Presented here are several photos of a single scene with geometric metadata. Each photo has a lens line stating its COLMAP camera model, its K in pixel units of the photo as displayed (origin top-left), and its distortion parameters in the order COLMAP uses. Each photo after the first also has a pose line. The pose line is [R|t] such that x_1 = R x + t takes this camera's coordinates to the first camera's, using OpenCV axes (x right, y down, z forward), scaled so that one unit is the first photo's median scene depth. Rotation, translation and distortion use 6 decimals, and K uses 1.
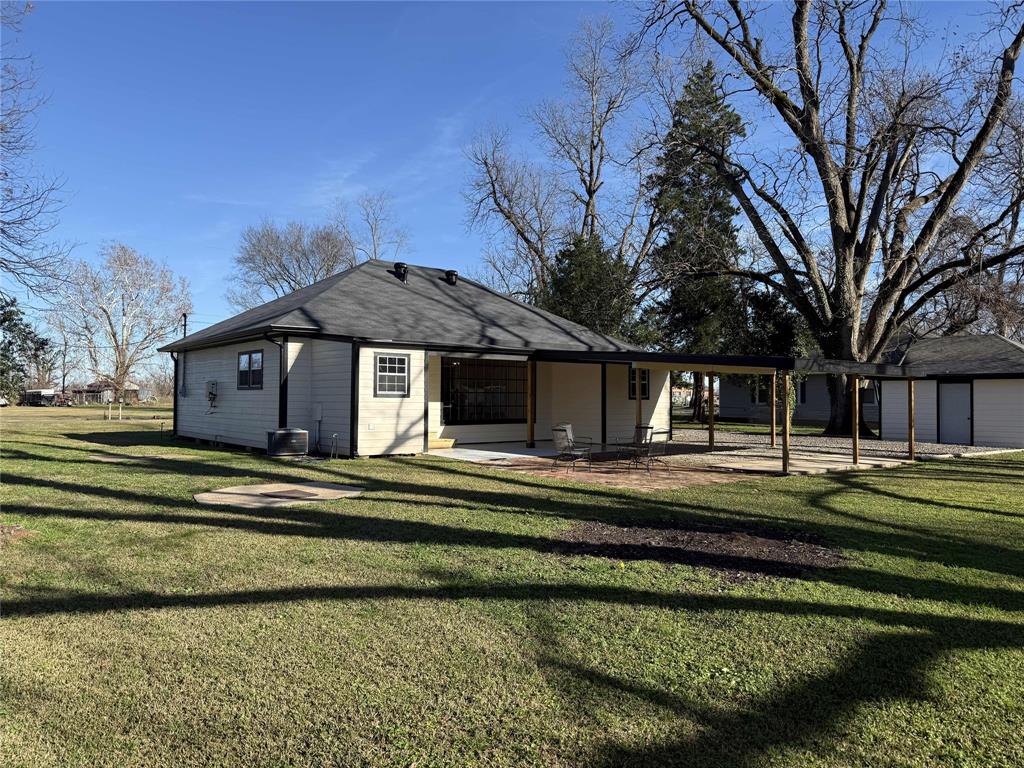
lens RADIAL K [[717.2, 0, 544.4], [0, 717.2, 383.4], [0, 0, 1]] dist [0.010222, 0.000430]
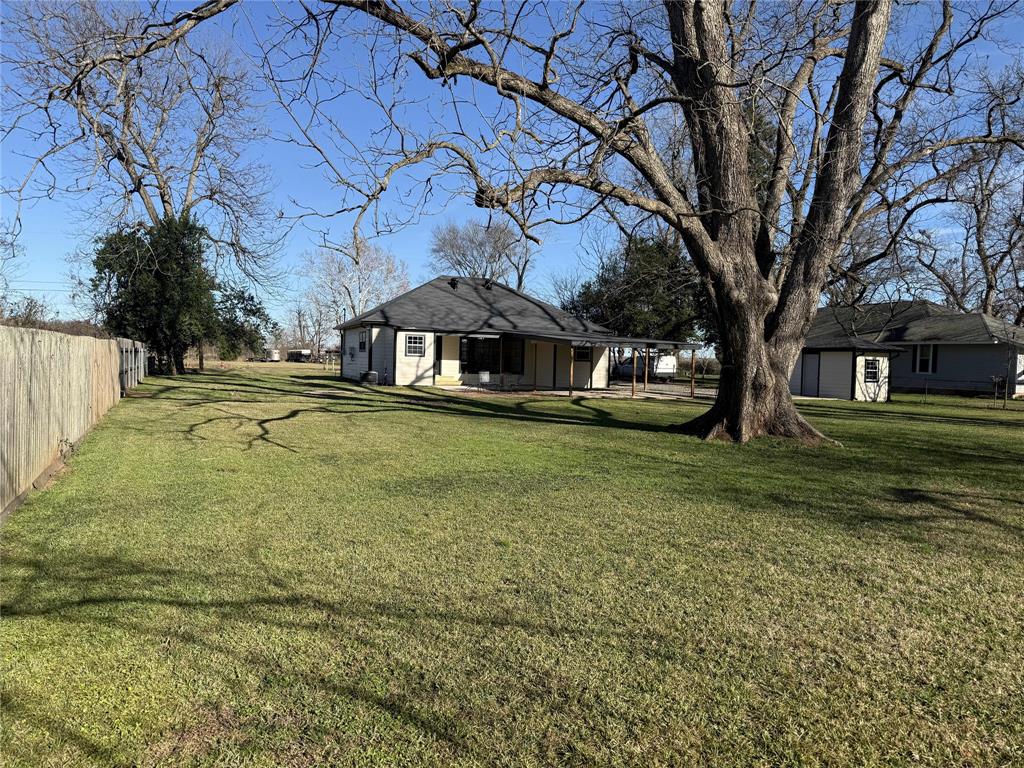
lens RADIAL K [[717.2, 0, 544.4], [0, 717.2, 383.4], [0, 0, 1]] dist [0.010222, 0.000430]
pose [[0.954013, 0.026434, -0.298598, 0.695358], [-0.011860, 0.998653, 0.050516, -0.010942], [0.299532, -0.044652, 0.953041, -0.751737]]
